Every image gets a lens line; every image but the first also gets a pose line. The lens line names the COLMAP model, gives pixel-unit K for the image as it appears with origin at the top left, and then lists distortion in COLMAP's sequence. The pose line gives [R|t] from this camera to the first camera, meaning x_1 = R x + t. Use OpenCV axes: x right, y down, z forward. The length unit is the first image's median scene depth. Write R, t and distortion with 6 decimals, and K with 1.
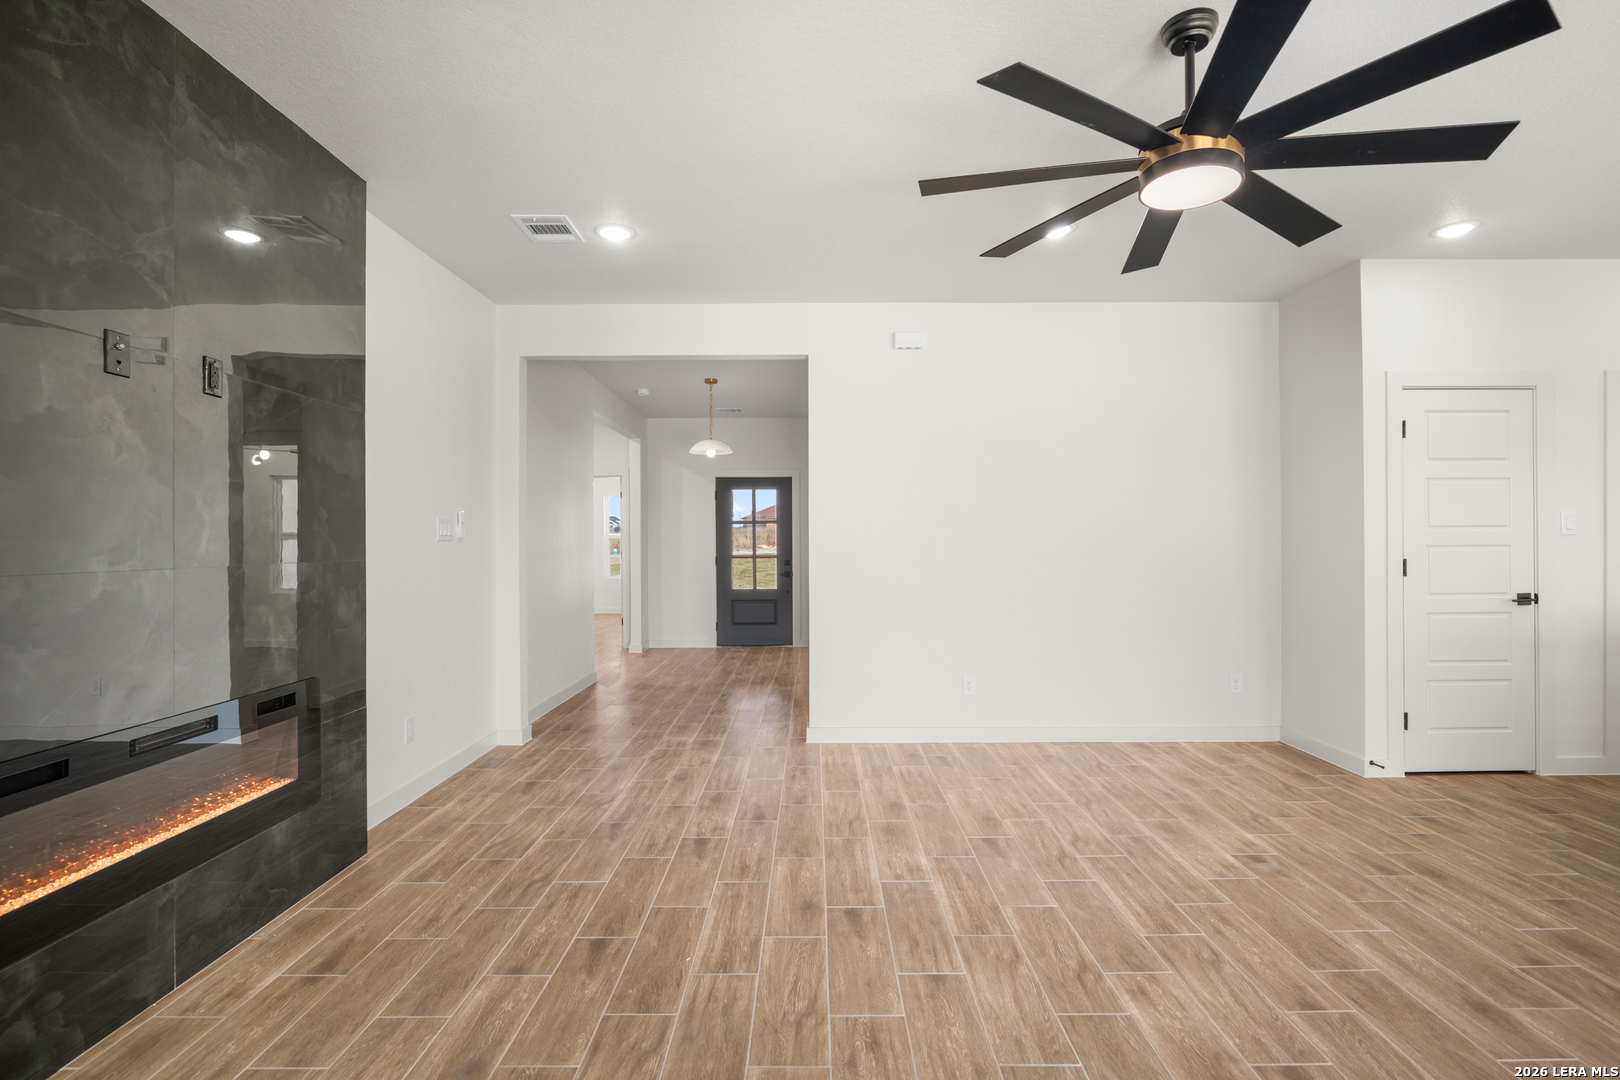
lens RADIAL K [[753.5, 0, 812.5], [0, 753.5, 534.7], [0, 0, 1]] dist [-0.006631, -0.002061]
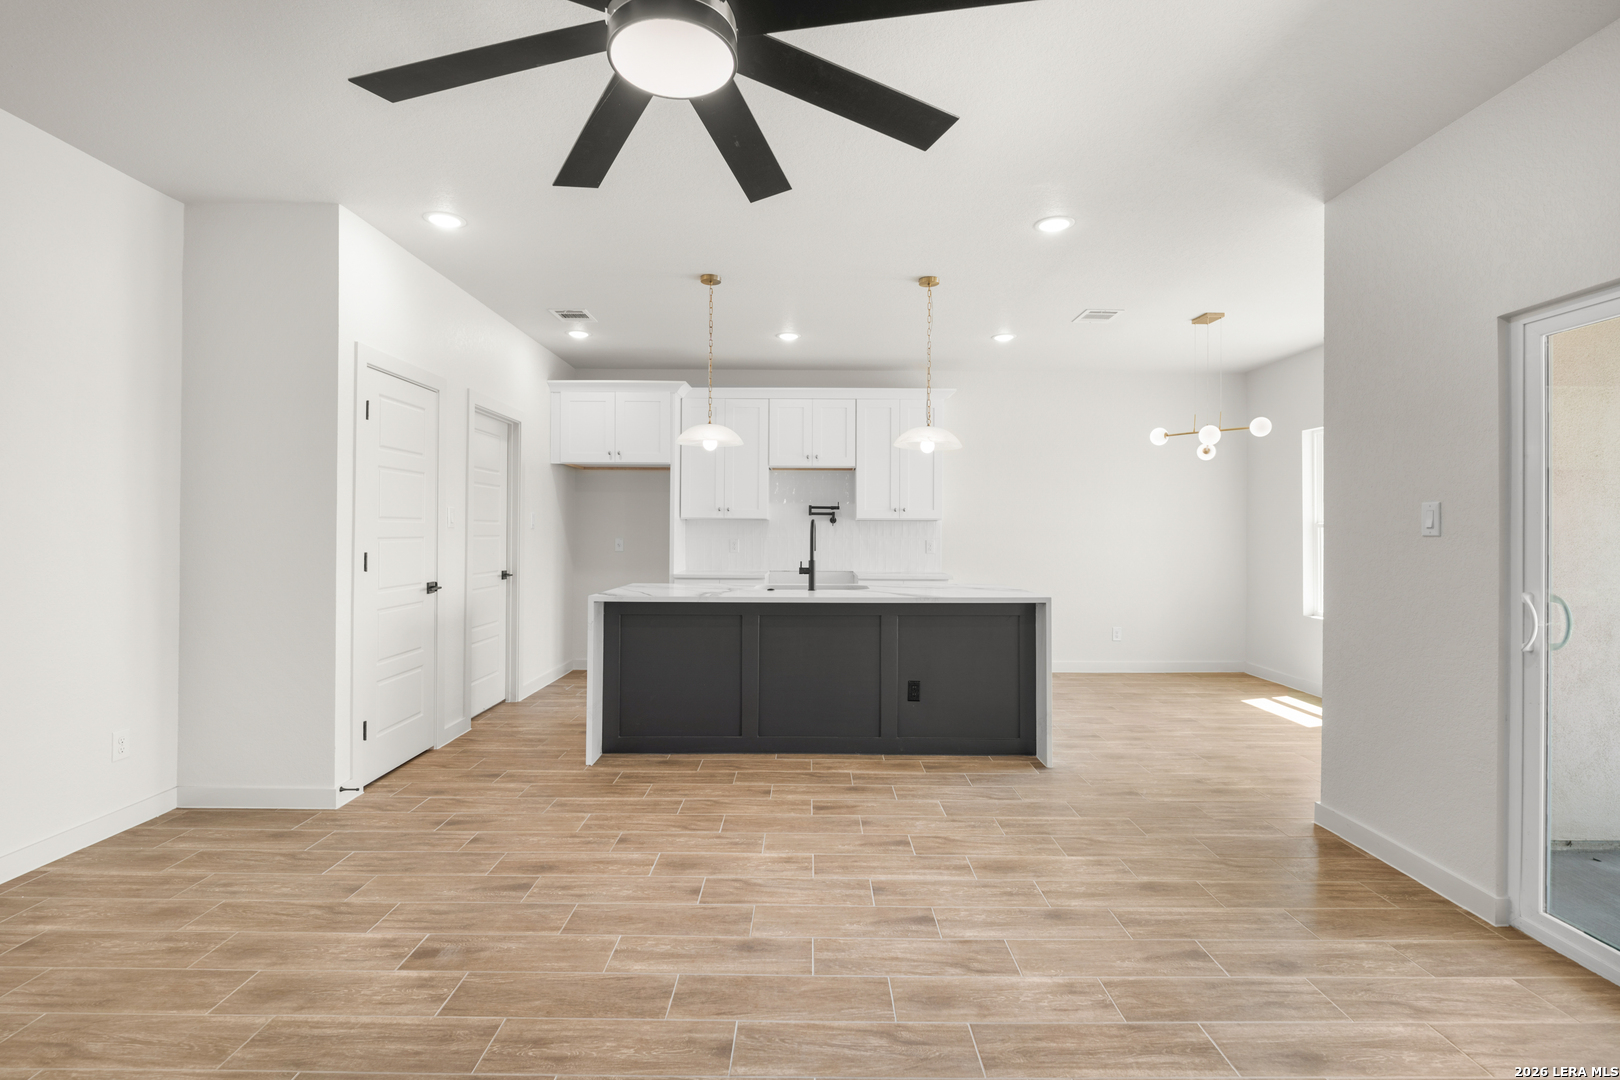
lens RADIAL K [[753.5, 0, 812.5], [0, 753.5, 534.7], [0, 0, 1]] dist [-0.006631, -0.002061]
pose [[-0.006689, 0.001083, 0.999977, -0.168092], [-0.014369, 0.999896, -0.001179, 0.004304], [-0.999874, -0.014376, -0.006673, 0.619414]]
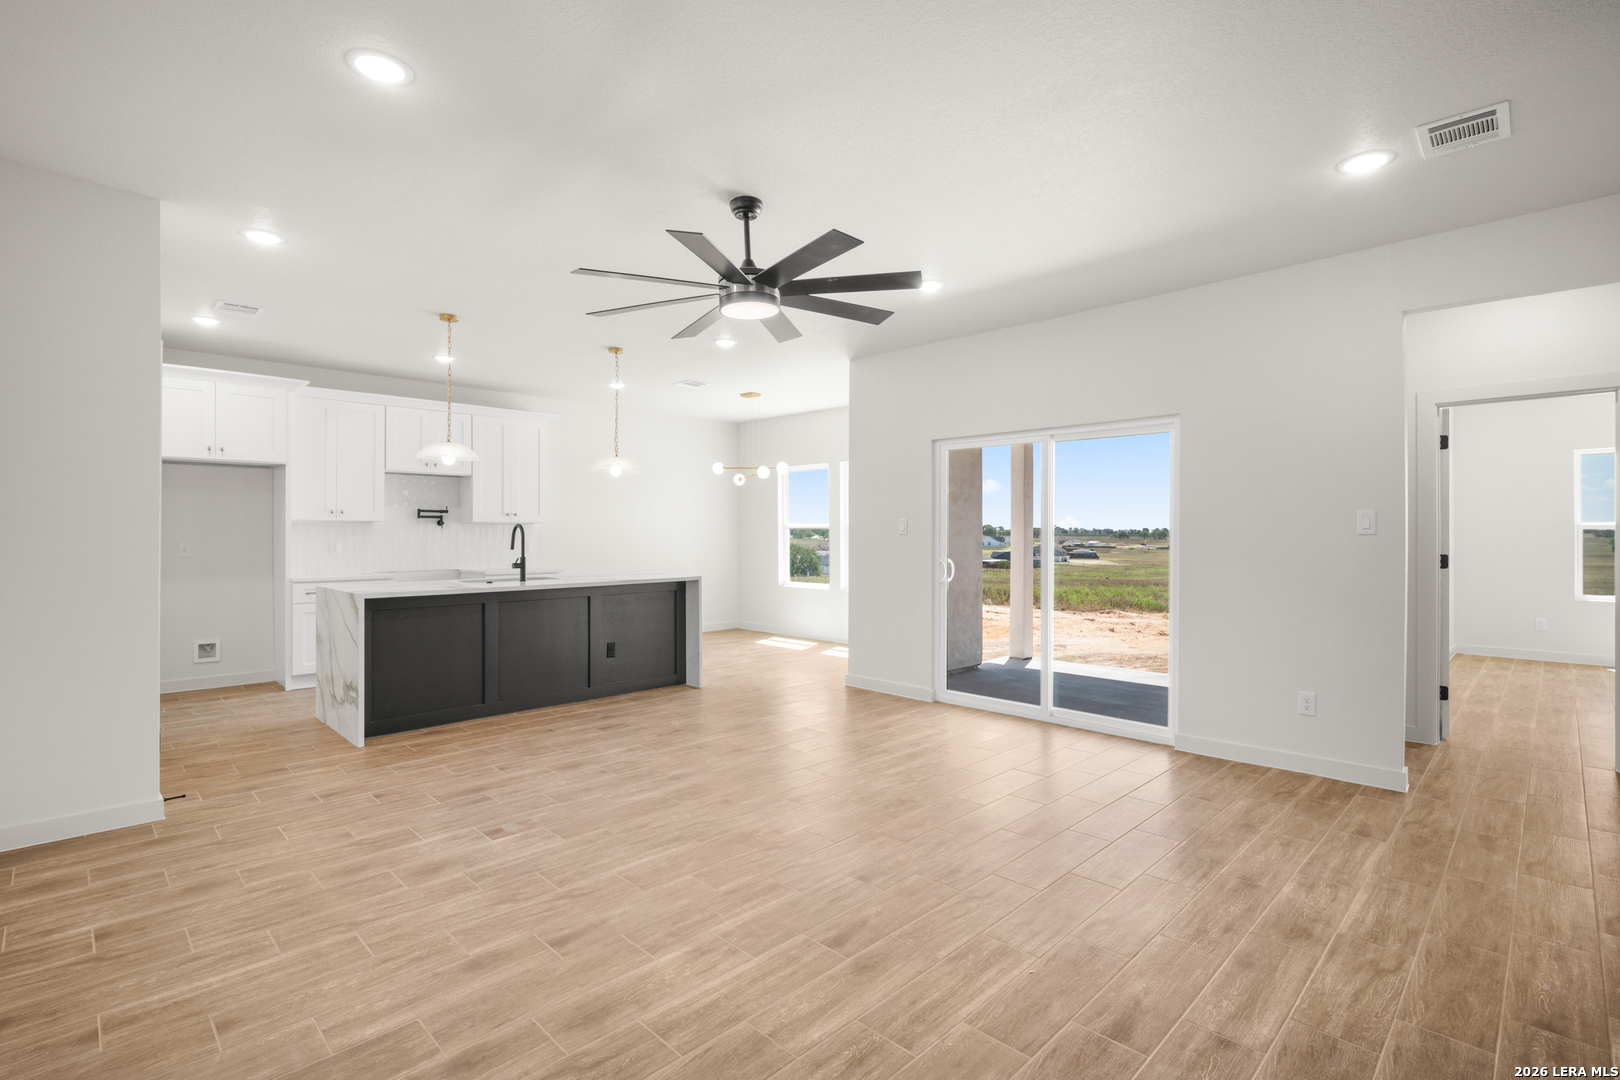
lens RADIAL K [[753.5, 0, 812.5], [0, 753.5, 534.7], [0, 0, 1]] dist [-0.006631, -0.002061]
pose [[-0.709629, 0.003517, 0.704567, -0.494798], [-0.003523, 0.999957, -0.008541, 0.012517], [-0.704567, -0.008543, -0.709586, 1.444990]]
